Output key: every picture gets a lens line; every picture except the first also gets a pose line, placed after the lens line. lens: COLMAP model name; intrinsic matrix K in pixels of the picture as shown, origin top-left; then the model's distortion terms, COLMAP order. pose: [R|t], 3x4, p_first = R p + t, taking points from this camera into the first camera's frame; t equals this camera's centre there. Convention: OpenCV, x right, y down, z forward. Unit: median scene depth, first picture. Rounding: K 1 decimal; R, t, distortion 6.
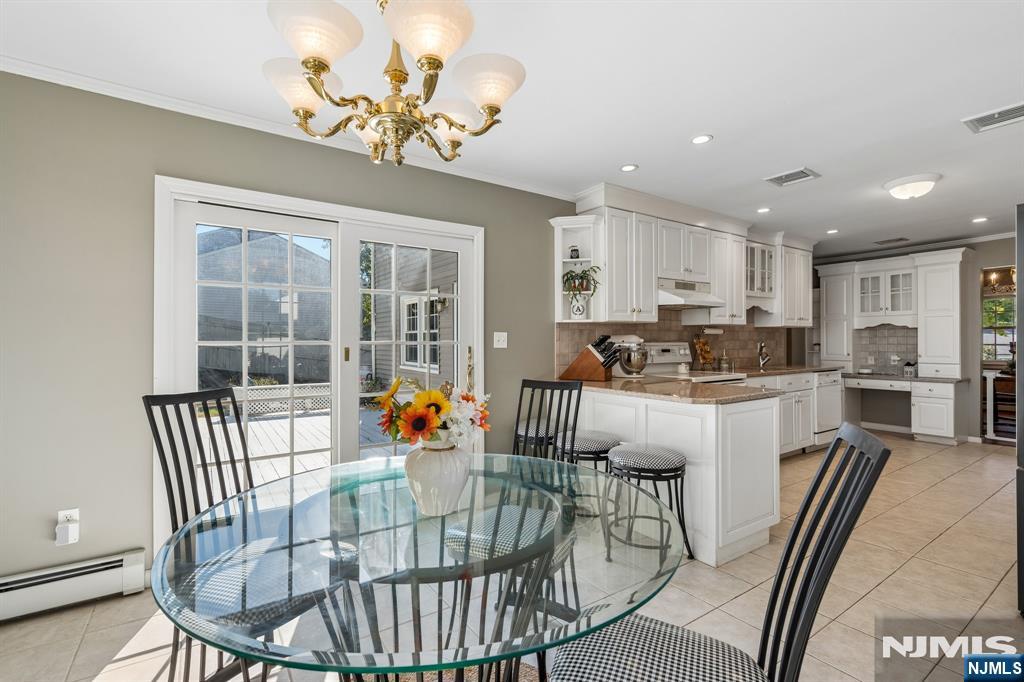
lens RADIAL K [[464.2, 0, 502.7], [0, 464.2, 342.2], [0, 0, 1]] dist [-0.003020, 0.000759]
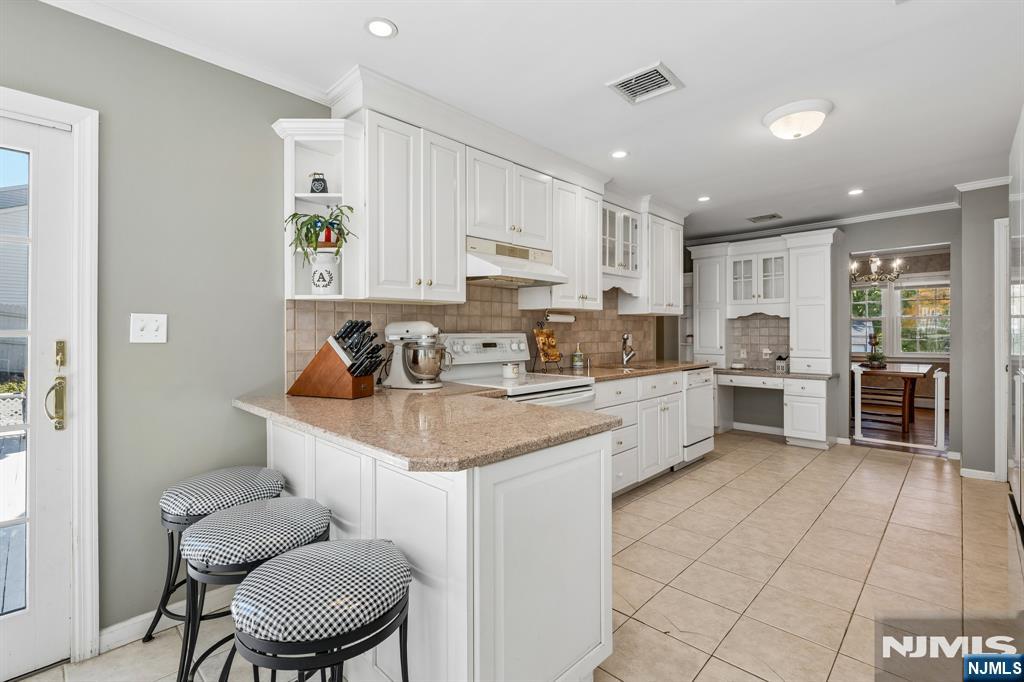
lens RADIAL K [[464.2, 0, 508.1], [0, 464.2, 332.2], [0, 0, 1]] dist [-0.003020, 0.000759]
pose [[0.978102, 0.002721, 0.208107, 0.213620], [-0.002402, 0.999996, -0.001784, 0.000082], [-0.208111, 0.001246, 0.978104, 0.284921]]
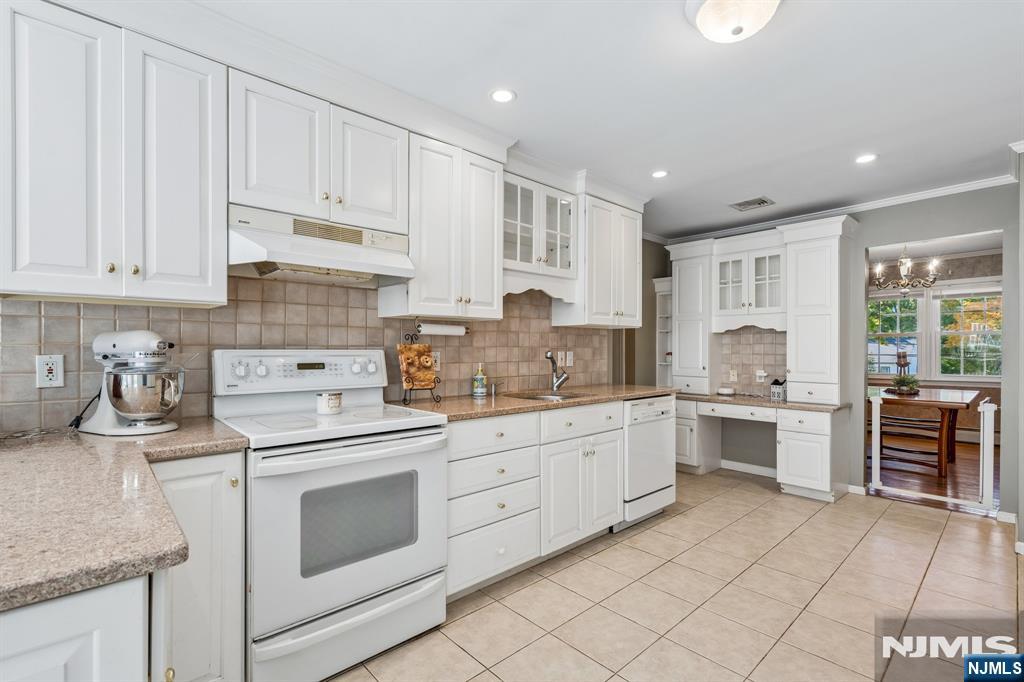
lens RADIAL K [[464.2, 0, 509.0], [0, 464.2, 348.9], [0, 0, 1]] dist [-0.003020, 0.000759]
pose [[0.988504, 0.006406, 0.151058, 0.444743], [-0.006334, 0.999979, -0.000958, -0.000882], [-0.151061, -0.000010, 0.988524, 0.438596]]
